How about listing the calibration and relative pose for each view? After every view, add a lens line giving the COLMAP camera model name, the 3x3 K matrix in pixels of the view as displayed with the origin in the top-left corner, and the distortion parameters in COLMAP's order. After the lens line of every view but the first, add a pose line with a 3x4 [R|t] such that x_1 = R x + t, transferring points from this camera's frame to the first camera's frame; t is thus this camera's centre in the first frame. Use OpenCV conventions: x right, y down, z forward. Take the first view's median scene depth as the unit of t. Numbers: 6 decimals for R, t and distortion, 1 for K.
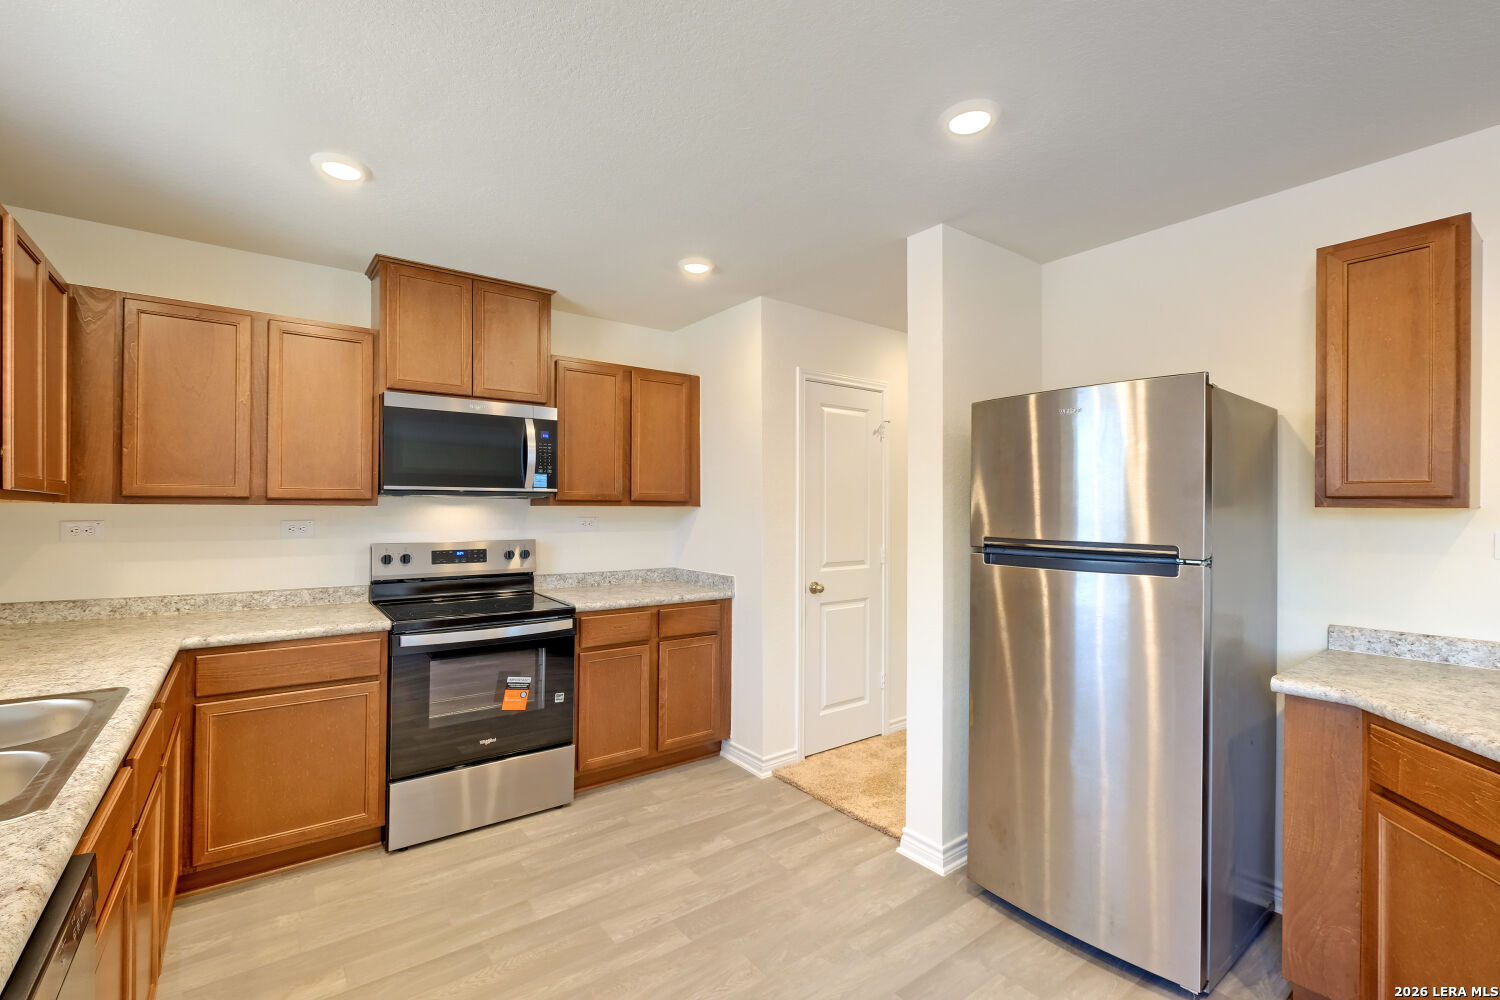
lens RADIAL K [[655.4, 0, 737.5], [0, 655.4, 508.0], [0, 0, 1]] dist [-0.003887, -0.000306]
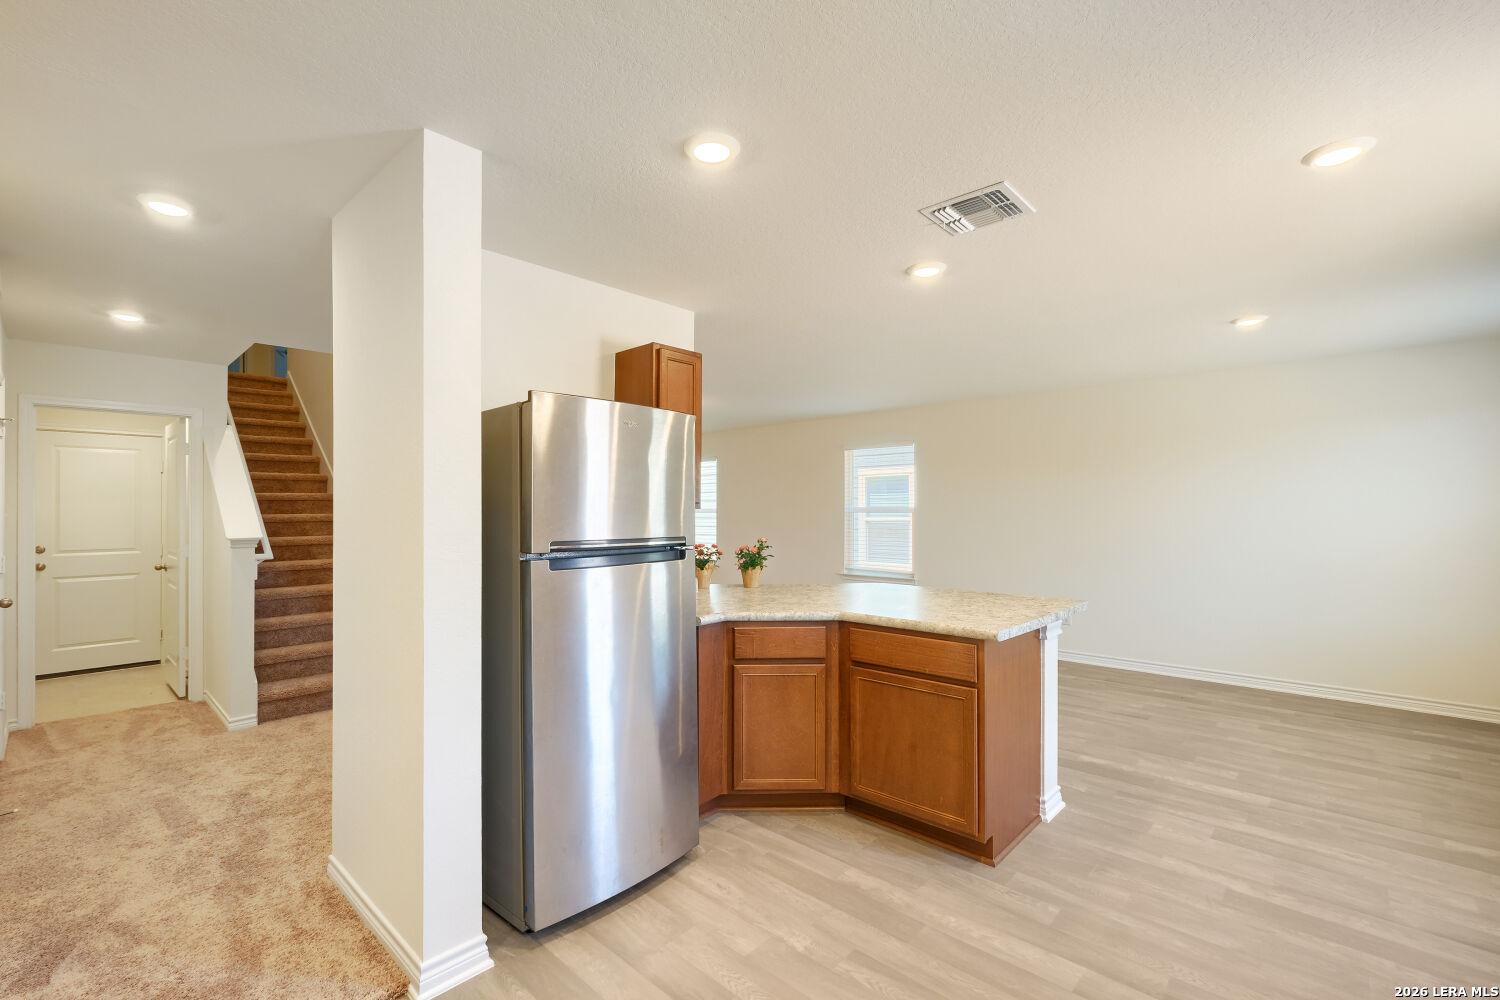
lens RADIAL K [[655.4, 0, 737.5], [0, 655.4, 508.0], [0, 0, 1]] dist [-0.003887, -0.000306]
pose [[-0.187547, -0.002411, 0.982253, -0.638923], [-0.003212, 0.999993, 0.001841, -0.005316], [-0.982250, -0.002810, -0.187554, 1.027960]]
